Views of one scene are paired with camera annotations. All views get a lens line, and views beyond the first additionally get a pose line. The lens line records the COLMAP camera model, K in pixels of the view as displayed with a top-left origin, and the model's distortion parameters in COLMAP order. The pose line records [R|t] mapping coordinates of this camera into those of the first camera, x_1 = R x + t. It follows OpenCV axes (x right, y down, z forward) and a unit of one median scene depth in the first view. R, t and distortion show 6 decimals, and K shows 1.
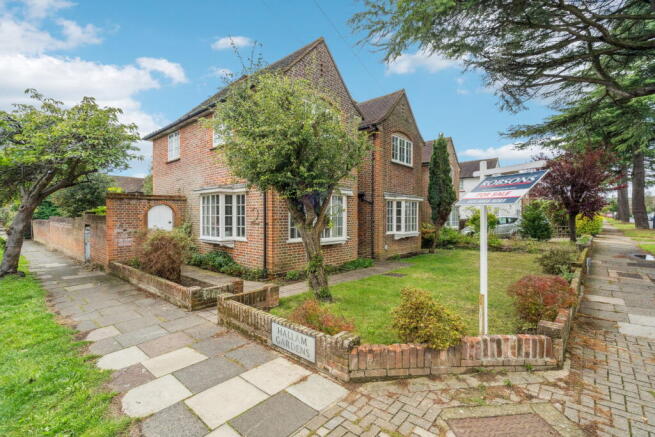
lens RADIAL K [[302.1, 0, 324.3], [0, 302.1, 222.4], [0, 0, 1]] dist [-0.002729, -0.000792]
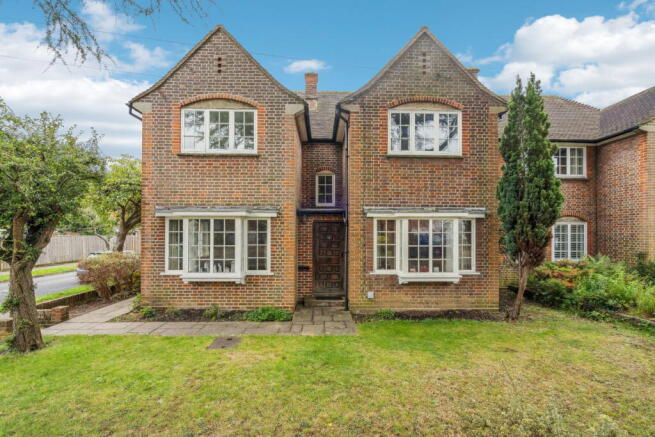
lens RADIAL K [[303.9, 0, 325.1], [0, 303.9, 228.5], [0, 0, 1]] dist [-0.002428, -0.000257]
pose [[0.686724, -0.003881, -0.726908, 0.781295], [-0.015237, 0.999689, -0.019732, -0.052577], [0.726758, 0.024626, 0.686452, 0.657709]]
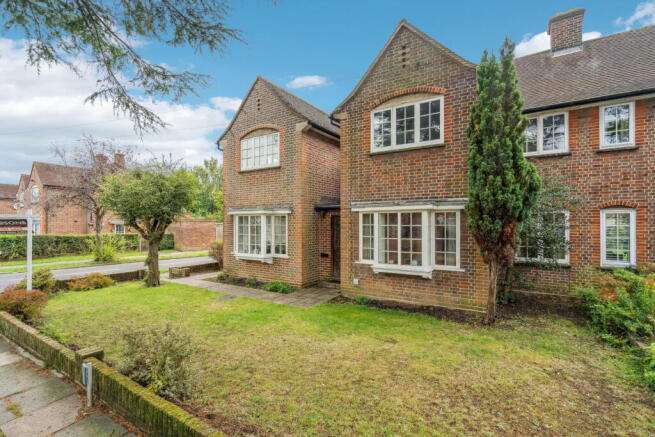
lens RADIAL K [[302.1, 0, 324.3], [0, 302.1, 222.4], [0, 0, 1]] dist [-0.002729, -0.000792]
pose [[0.158247, -0.003596, -0.987393, 1.145674], [-0.017056, 0.999834, -0.006375, -0.061252], [0.987252, 0.017850, 0.158159, 1.074034]]
